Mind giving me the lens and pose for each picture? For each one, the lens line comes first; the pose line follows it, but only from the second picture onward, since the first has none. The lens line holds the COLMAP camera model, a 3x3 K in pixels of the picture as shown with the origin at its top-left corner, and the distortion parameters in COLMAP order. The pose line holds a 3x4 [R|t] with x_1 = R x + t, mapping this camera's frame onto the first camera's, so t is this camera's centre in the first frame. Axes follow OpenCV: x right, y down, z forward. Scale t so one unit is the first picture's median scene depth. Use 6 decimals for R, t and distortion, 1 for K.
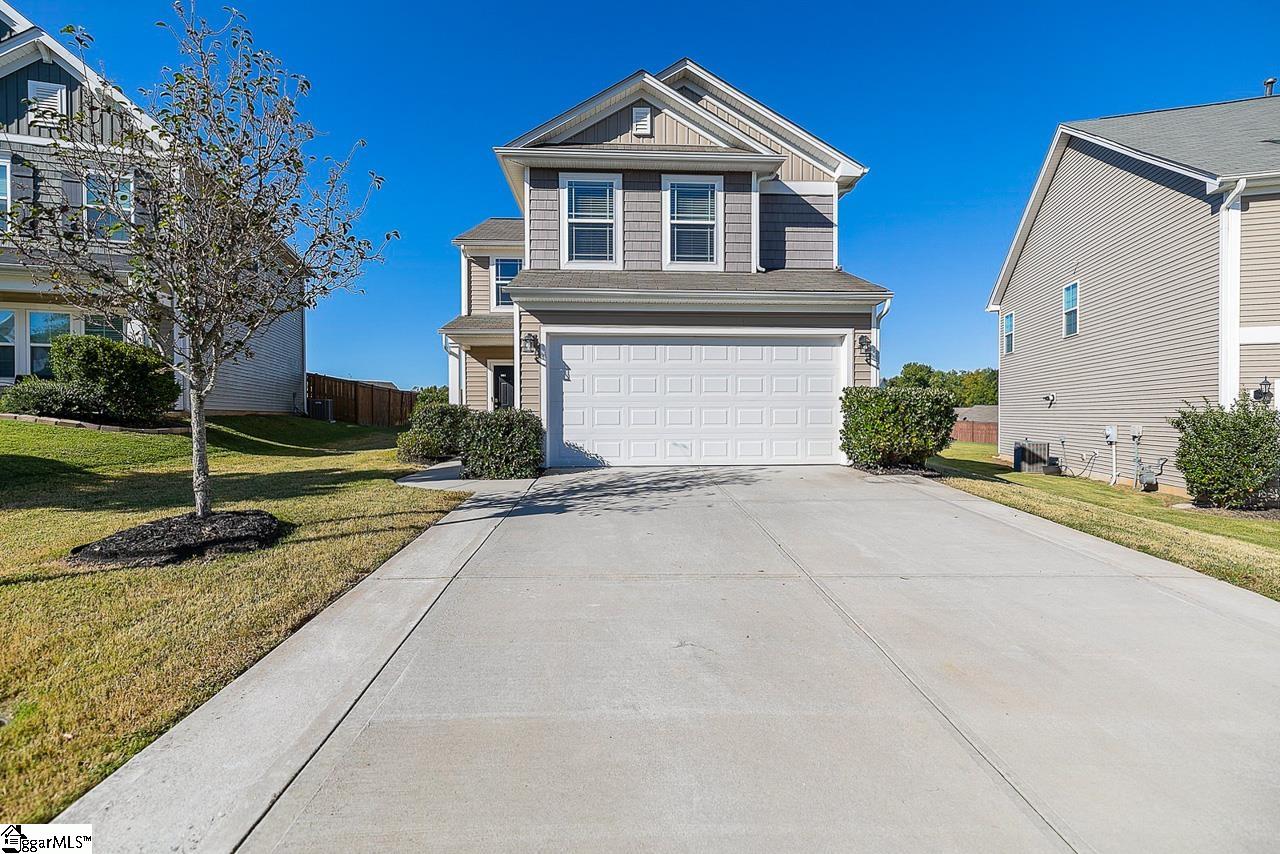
lens RADIAL K [[542.0, 0, 642.4], [0, 542.0, 424.0], [0, 0, 1]] dist [-0.001406, -0.000305]
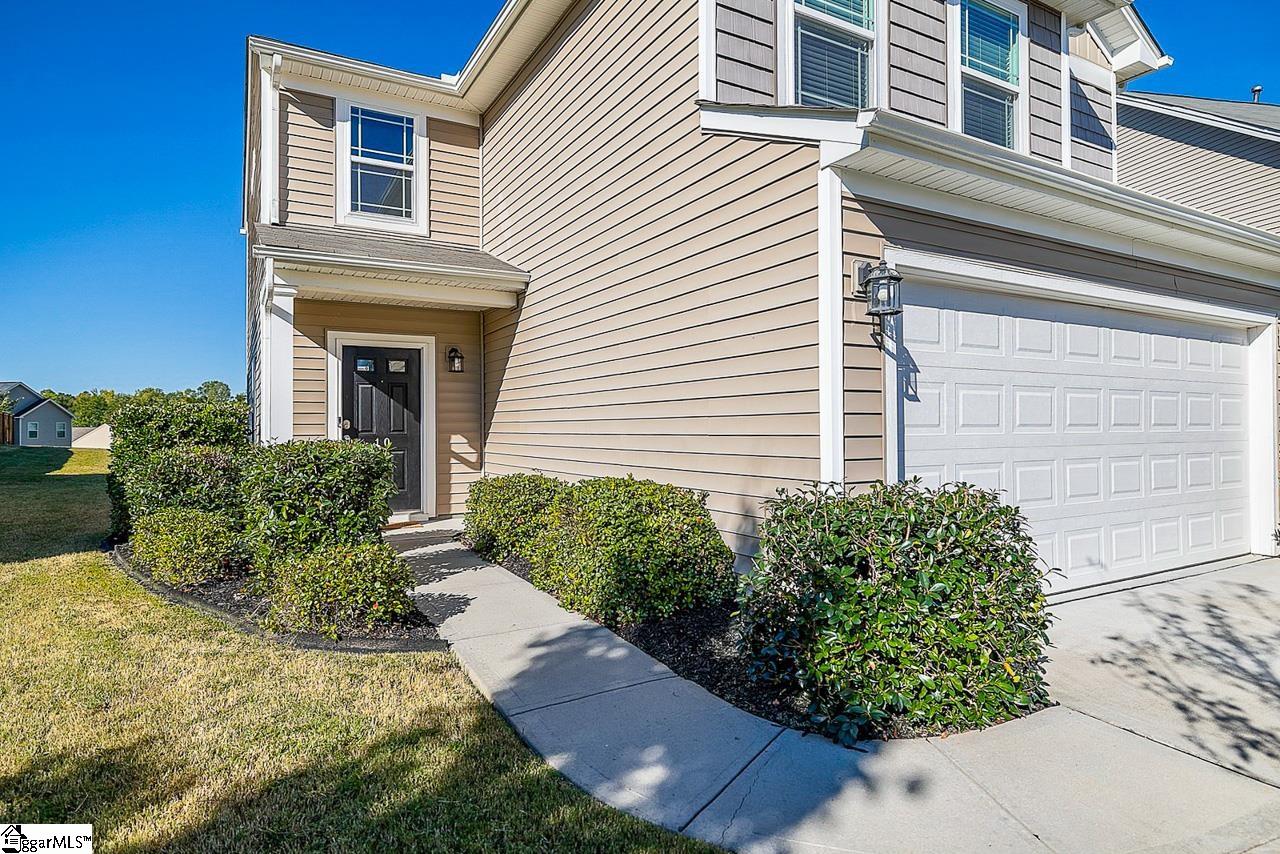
lens RADIAL K [[684.9, 0, 642.9], [0, 684.9, 425.4], [0, 0, 1]] dist [-0.003326, -0.000631]
pose [[0.885159, -0.004319, 0.465269, -0.489077], [0.011097, 0.999868, -0.011832, -0.050880], [-0.465157, 0.015636, 0.885090, 0.602666]]
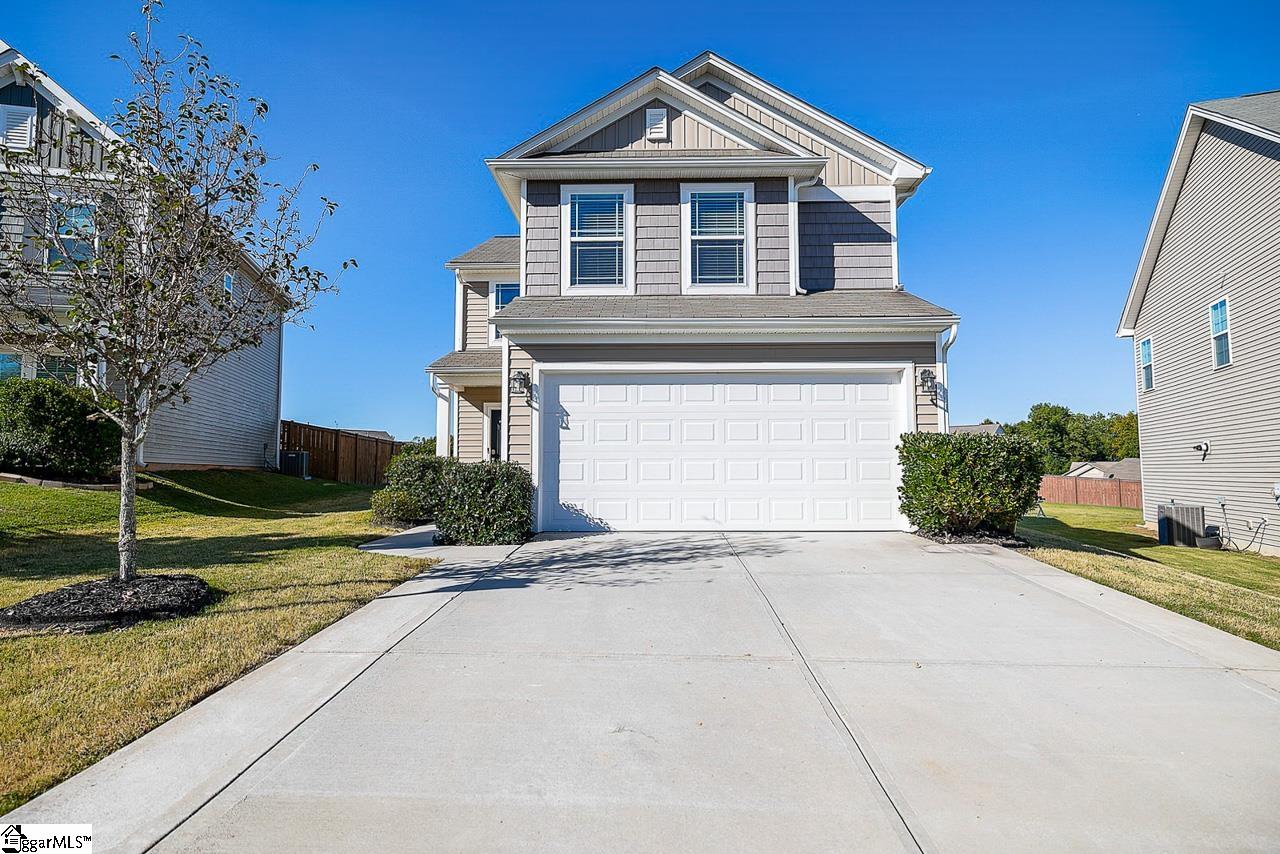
lens RADIAL K [[684.9, 0, 642.9], [0, 684.9, 425.4], [0, 0, 1]] dist [-0.003326, -0.000631]
pose [[0.997038, -0.004538, -0.076782, 0.057577], [-0.001962, 0.996432, -0.084377, 0.005465], [0.076891, 0.084278, 0.993471, -0.033121]]
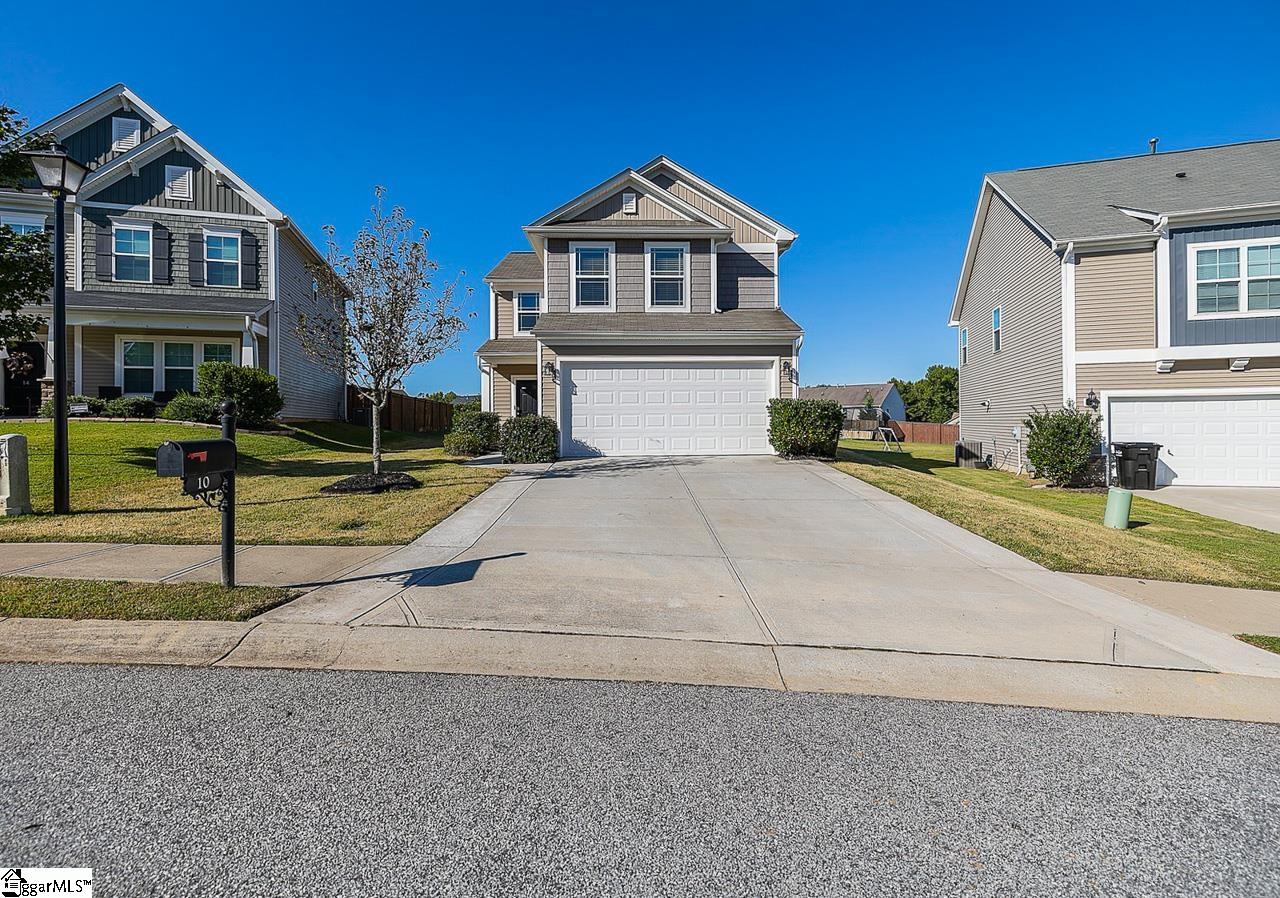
lens RADIAL K [[589.4, 0, 624.3], [0, 589.4, 422.4], [0, 0, 1]] dist [-0.001824, -0.000158]
pose [[0.998122, -0.004071, -0.061126, 0.074322], [0.003123, 0.999873, -0.015600, 0.013615], [0.061182, 0.015380, 0.998008, -0.466780]]
